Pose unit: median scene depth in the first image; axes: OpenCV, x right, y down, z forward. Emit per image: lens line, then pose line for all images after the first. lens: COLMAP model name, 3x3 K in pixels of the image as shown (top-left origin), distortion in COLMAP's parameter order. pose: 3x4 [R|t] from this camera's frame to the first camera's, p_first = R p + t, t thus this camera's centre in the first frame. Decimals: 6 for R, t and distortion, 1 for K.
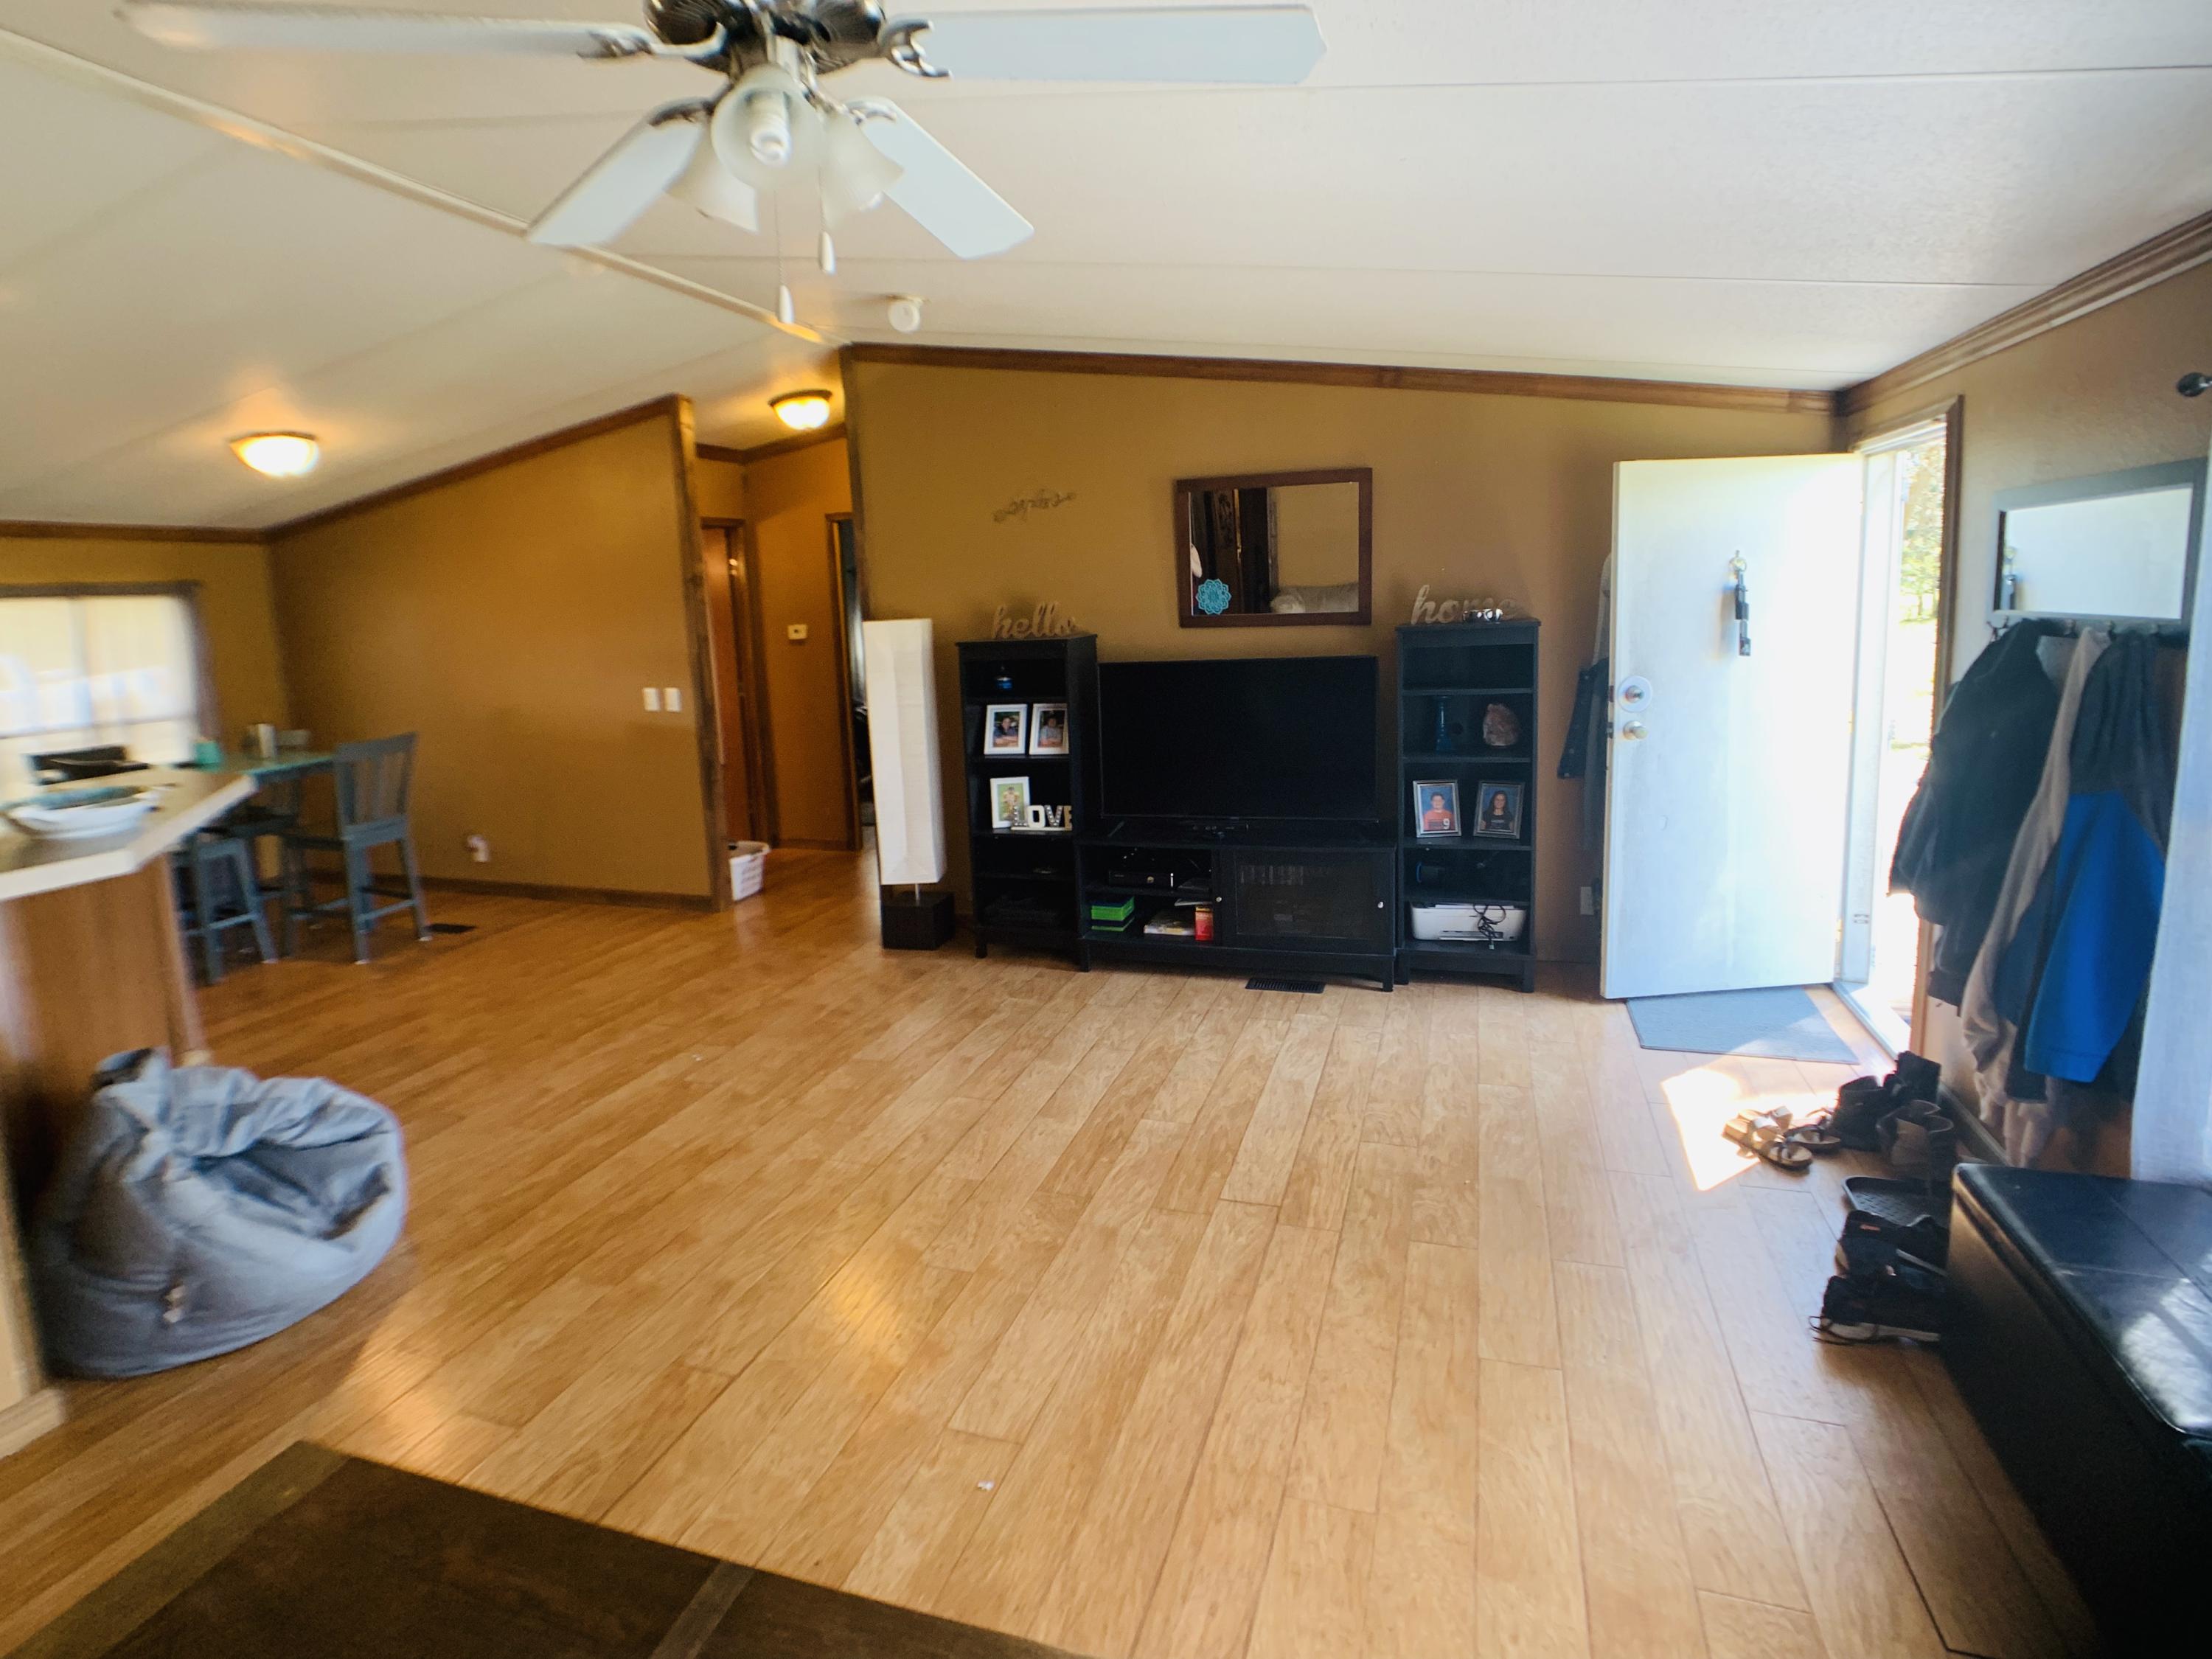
lens RADIAL K [[1159.0, 0, 1066.2], [0, 1159.0, 772.4], [0, 0, 1]] dist [-0.024390, -0.009986]
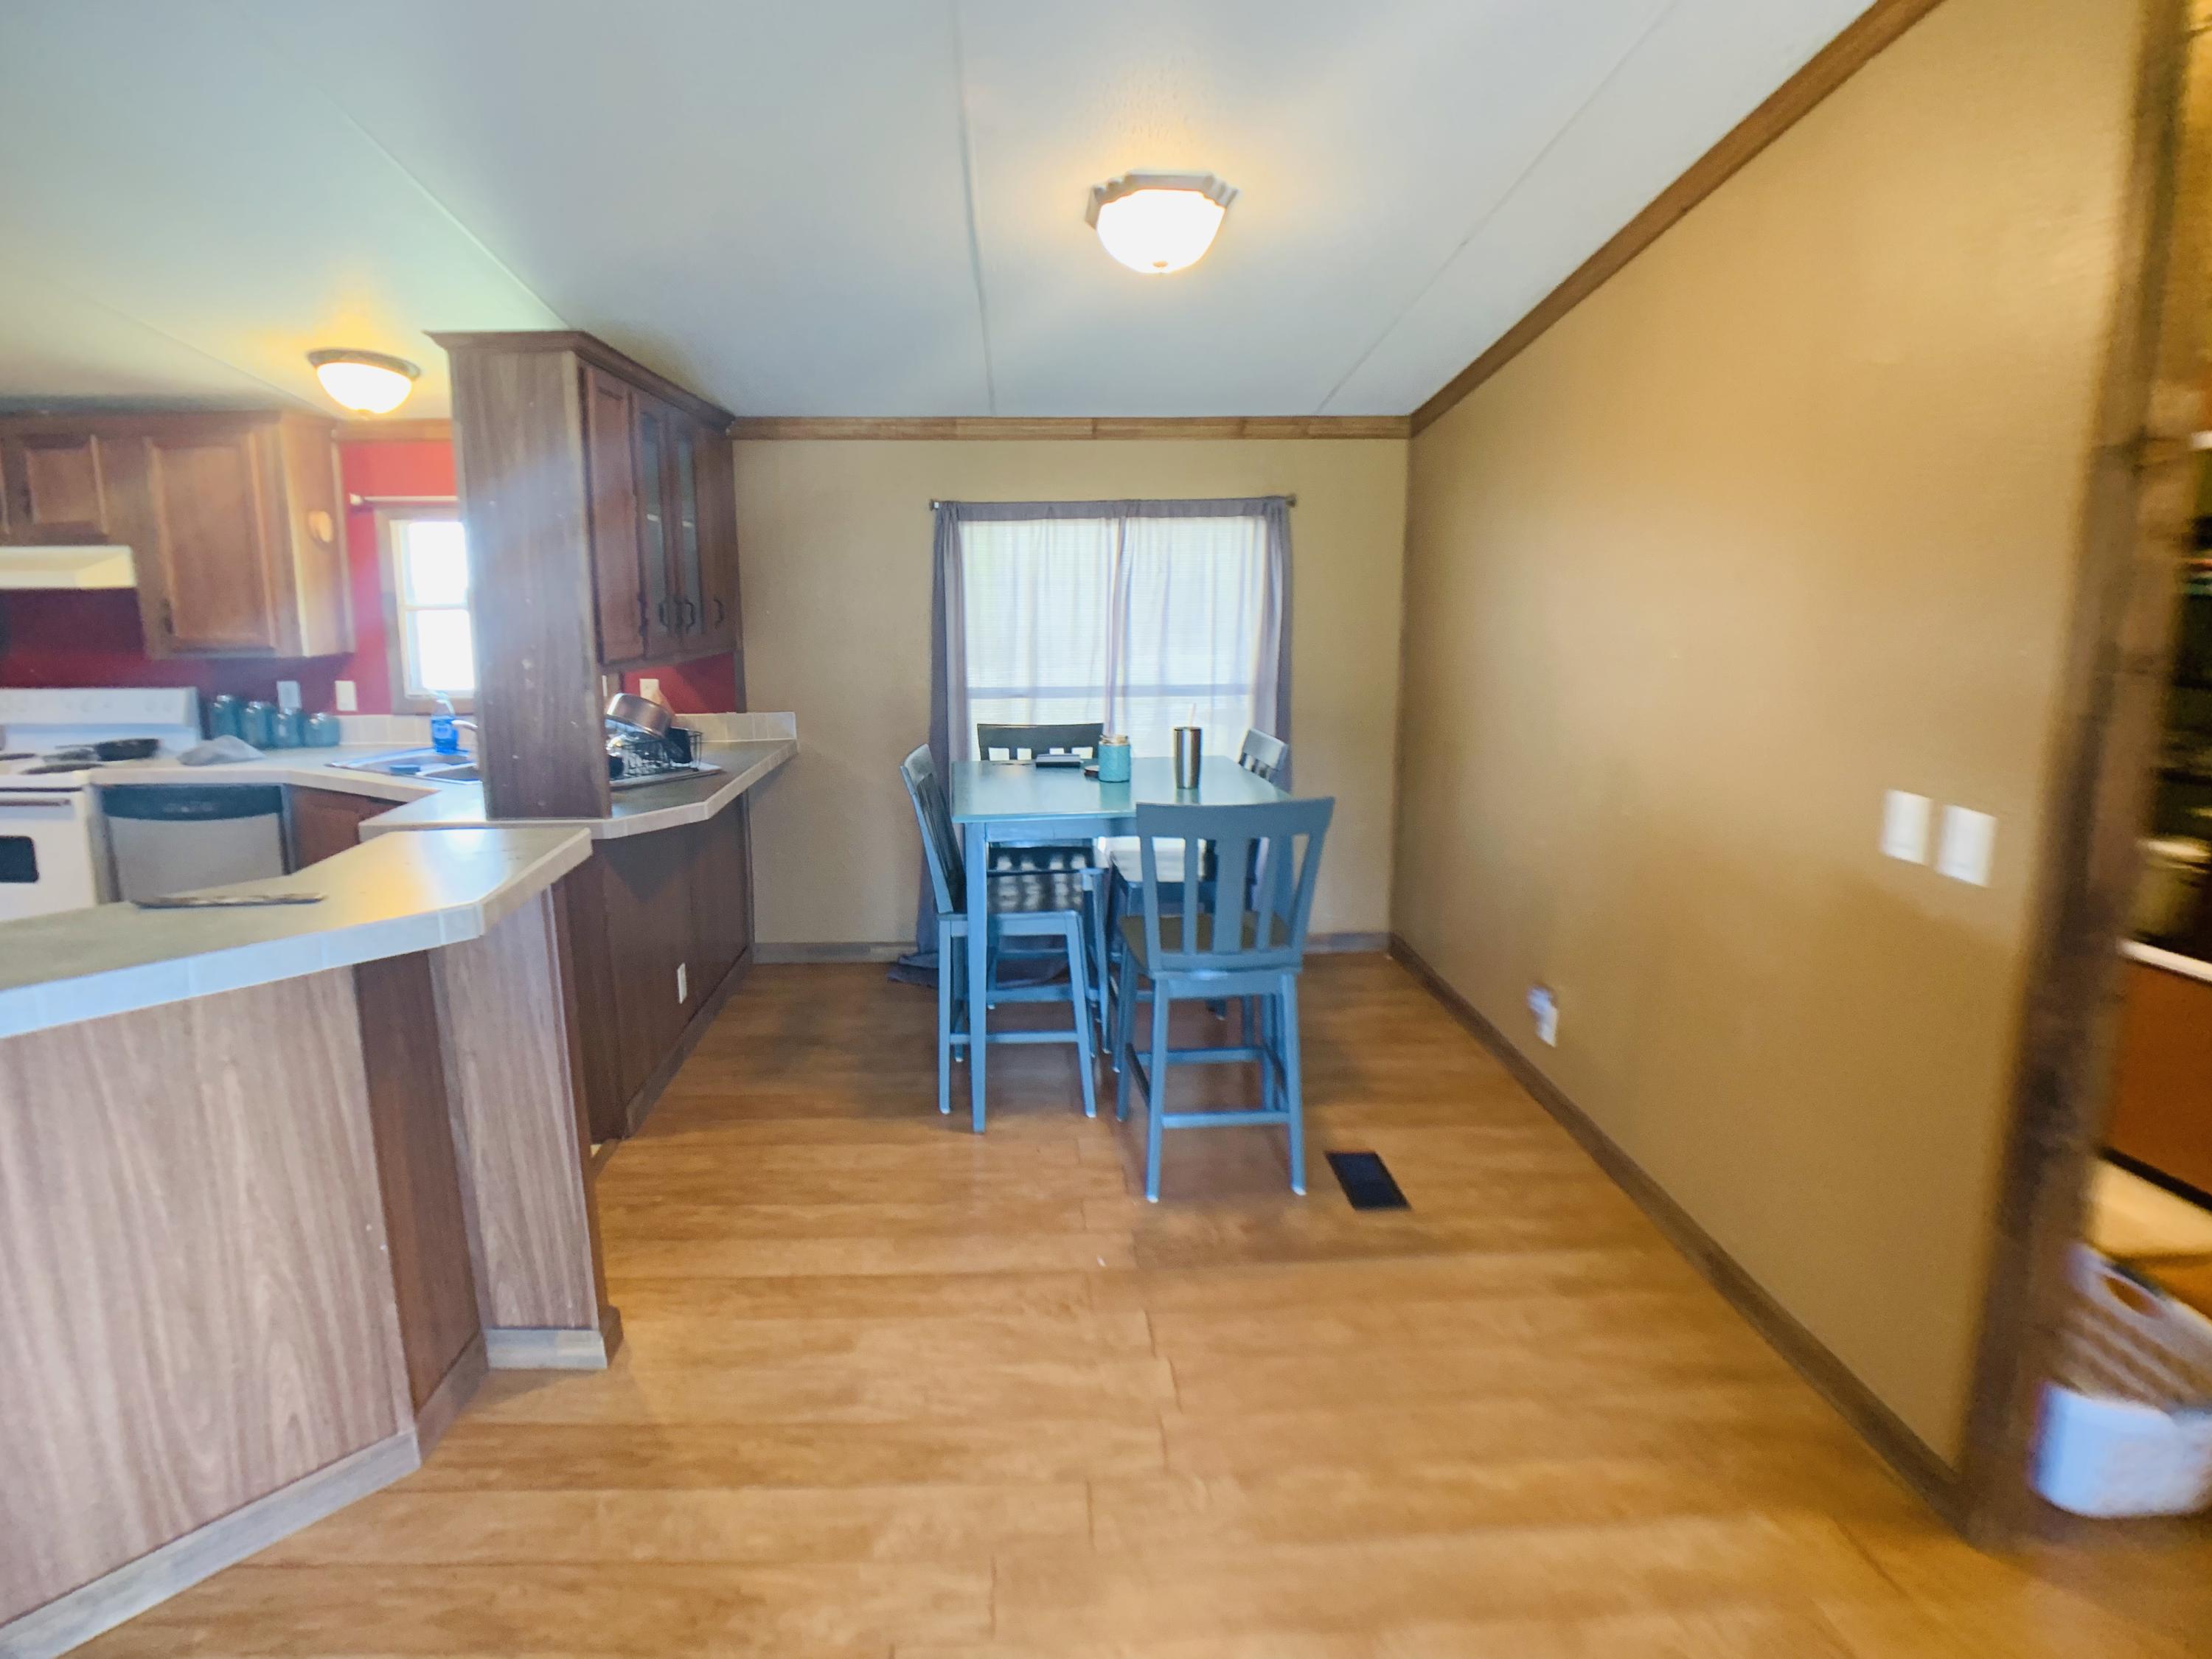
lens RADIAL K [[1159.0, 0, 1066.2], [0, 1159.0, 772.4], [0, 0, 1]] dist [-0.024390, -0.009986]
pose [[0.349476, 0.188592, -0.917769, -0.224100], [-0.141580, 0.978915, 0.147245, -0.138688], [0.926187, 0.078479, 0.368808, 0.992519]]
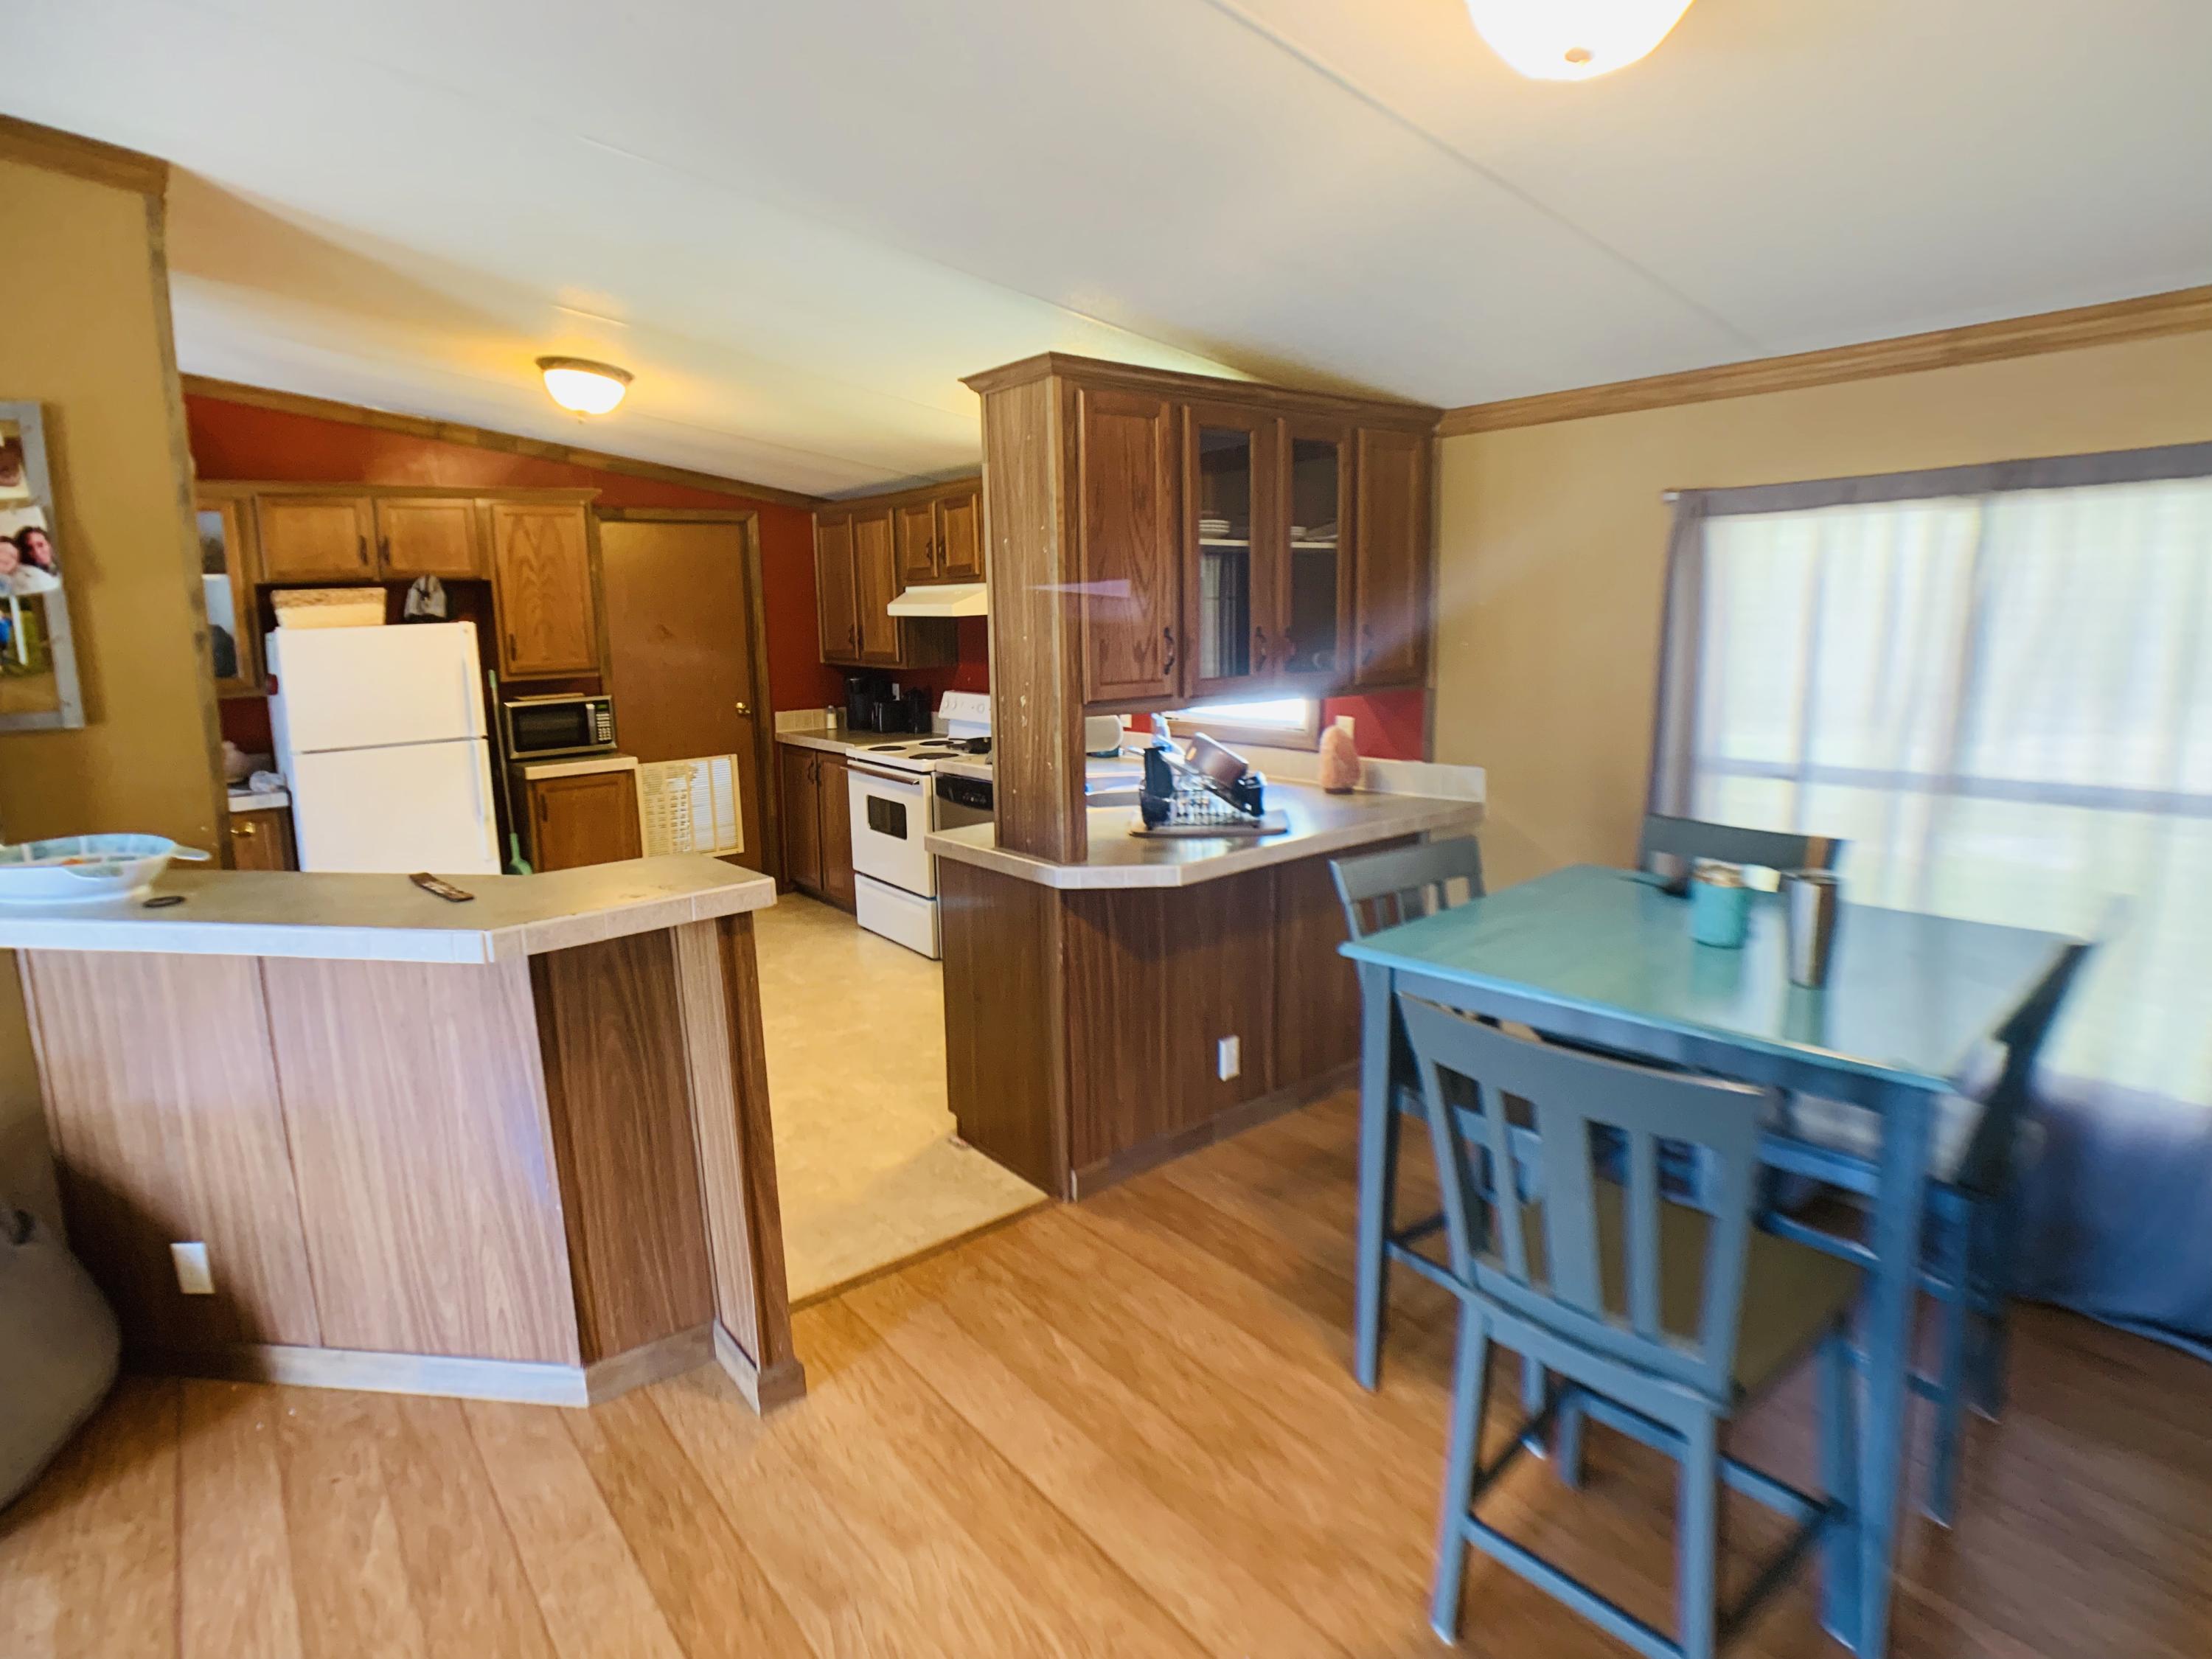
lens RADIAL K [[1168.1, 0, 1067.6], [0, 1168.1, 804.7], [0, 0, 1]] dist [-0.021493, -0.001993]
pose [[-0.557249, 0.184417, -0.809607, -0.442479], [-0.075531, 0.959724, 0.270599, -0.189004], [0.826903, 0.211941, -0.520876, 1.370862]]
